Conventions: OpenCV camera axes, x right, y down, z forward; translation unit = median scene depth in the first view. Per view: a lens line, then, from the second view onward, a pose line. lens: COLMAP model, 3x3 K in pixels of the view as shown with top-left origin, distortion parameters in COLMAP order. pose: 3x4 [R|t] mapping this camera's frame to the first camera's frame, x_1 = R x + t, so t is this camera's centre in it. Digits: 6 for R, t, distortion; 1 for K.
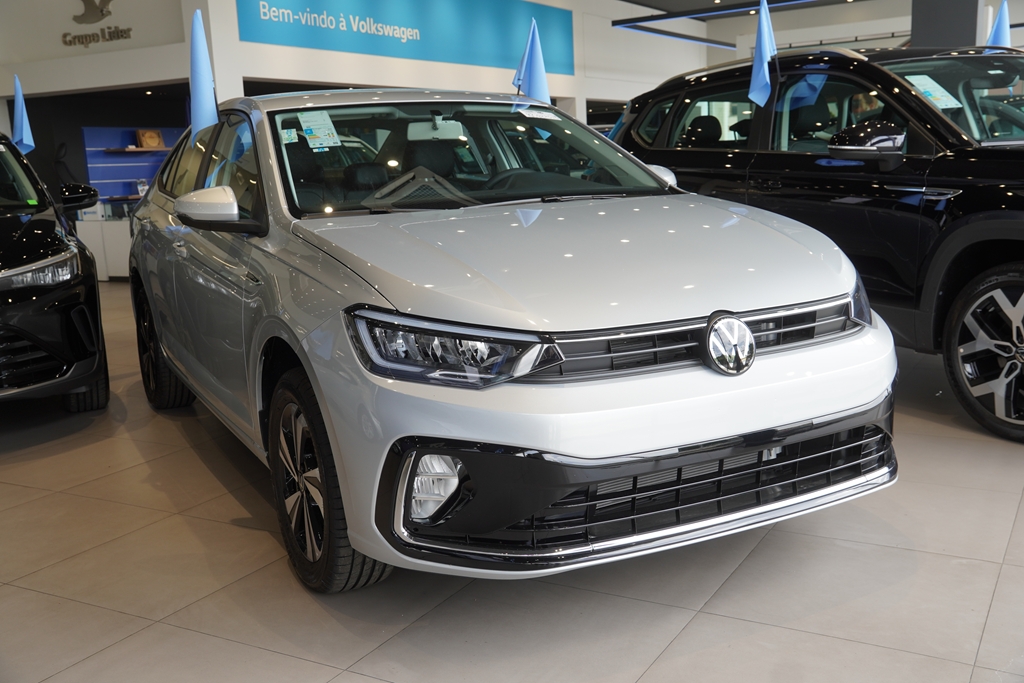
lens RADIAL K [[1046.1, 0, 512.0], [0, 1046.1, 341.5], [0, 0, 1]] dist [-0.051598, 0.235170]
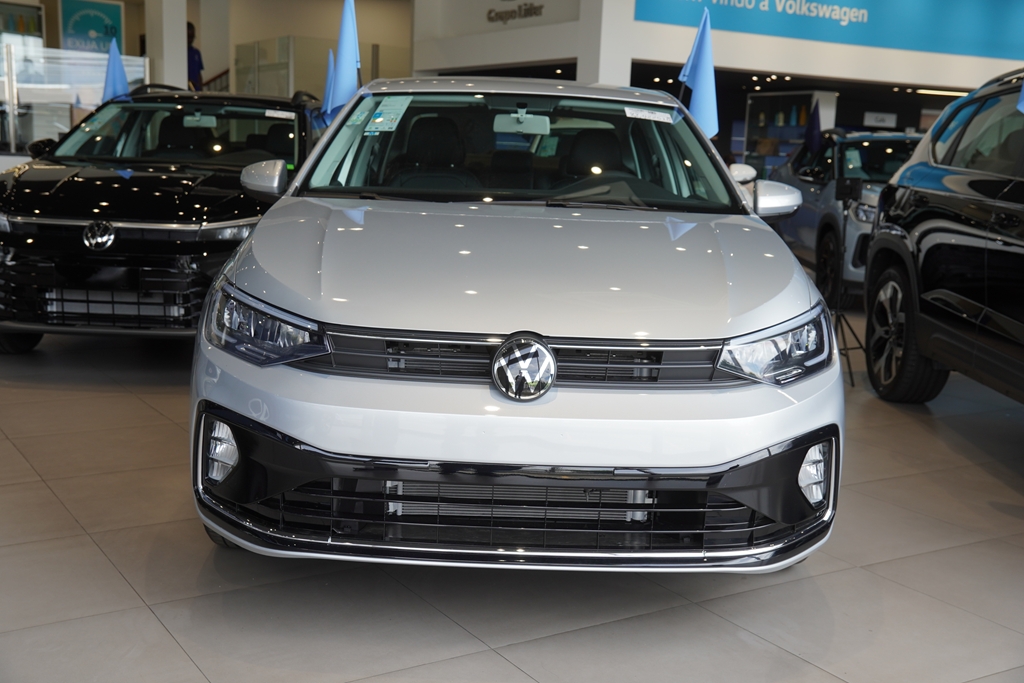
lens RADIAL K [[1162.1, 0, 512.0], [0, 1162.1, 341.5], [0, 0, 1]] dist [0.076725, 0.017087]
pose [[0.876674, 0.152878, -0.456148, 0.171210], [-0.157478, 0.987121, 0.028175, -0.012424], [0.454580, 0.047133, 0.889458, 0.017674]]
